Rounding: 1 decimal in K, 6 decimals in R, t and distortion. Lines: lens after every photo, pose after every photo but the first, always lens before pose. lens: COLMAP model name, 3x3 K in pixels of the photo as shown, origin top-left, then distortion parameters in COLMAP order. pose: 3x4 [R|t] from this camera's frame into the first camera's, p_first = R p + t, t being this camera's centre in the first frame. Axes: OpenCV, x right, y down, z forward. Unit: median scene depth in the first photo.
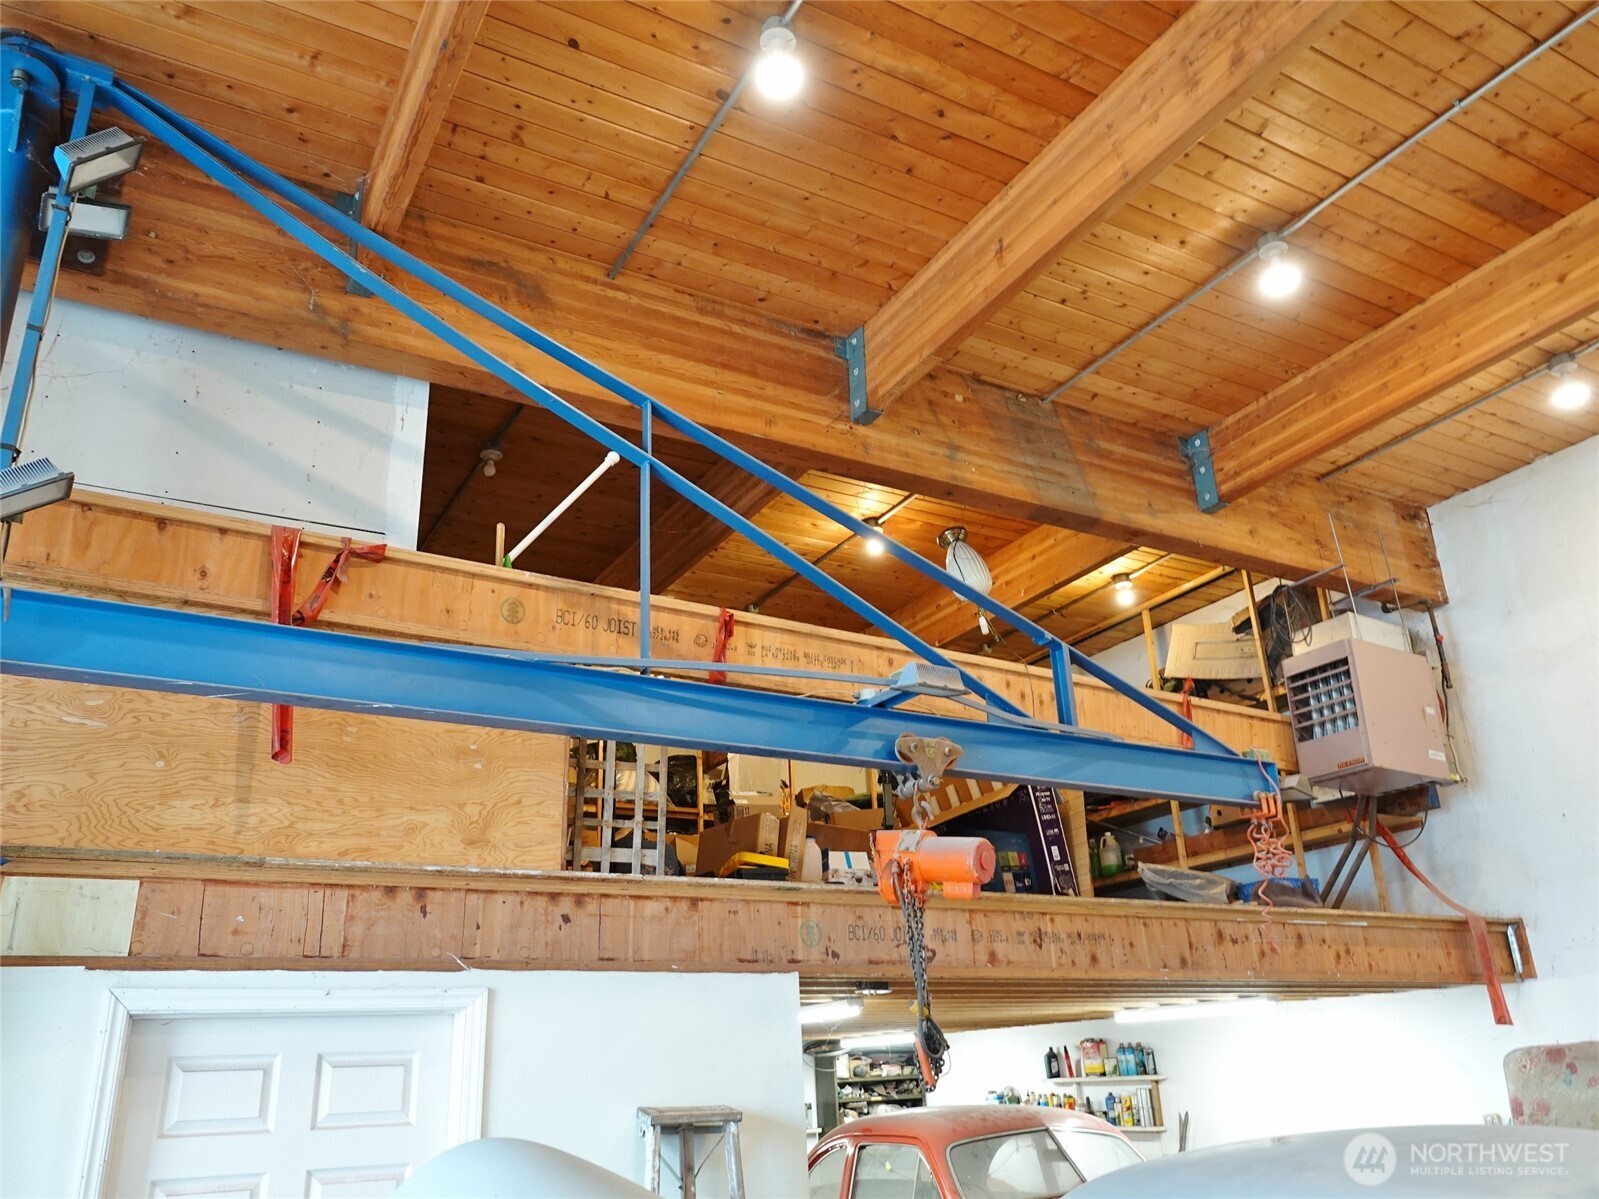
lens RADIAL K [[1252.0, 0, 799.8], [0, 1252.0, 599.3], [0, 0, 1]] dist [0.006562, -0.001356]
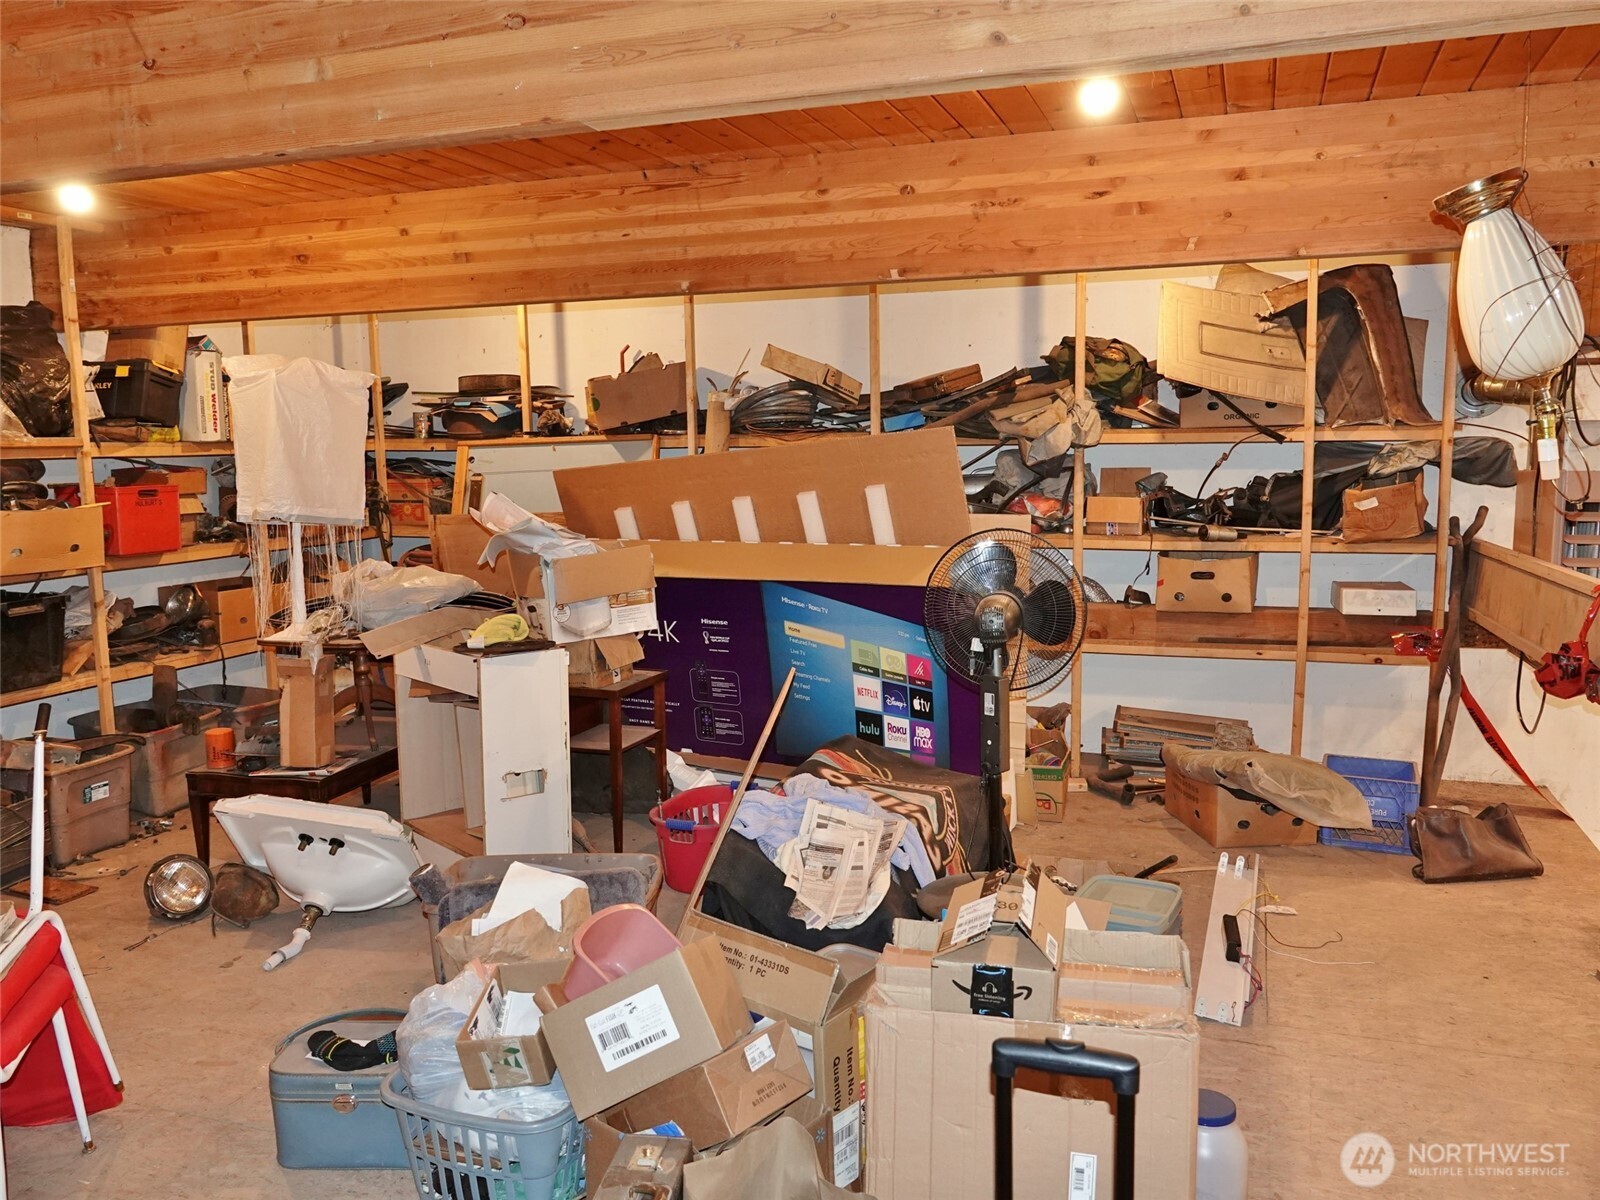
lens RADIAL K [[1252.7, 0, 797.3], [0, 1252.7, 599.4], [0, 0, 1]] dist [0.006562, -0.001356]
pose [[0.758891, -0.058618, 0.648574, -0.241412], [-0.249135, 0.894043, 0.372315, -0.023557], [-0.601678, -0.444129, 0.663878, 0.666919]]
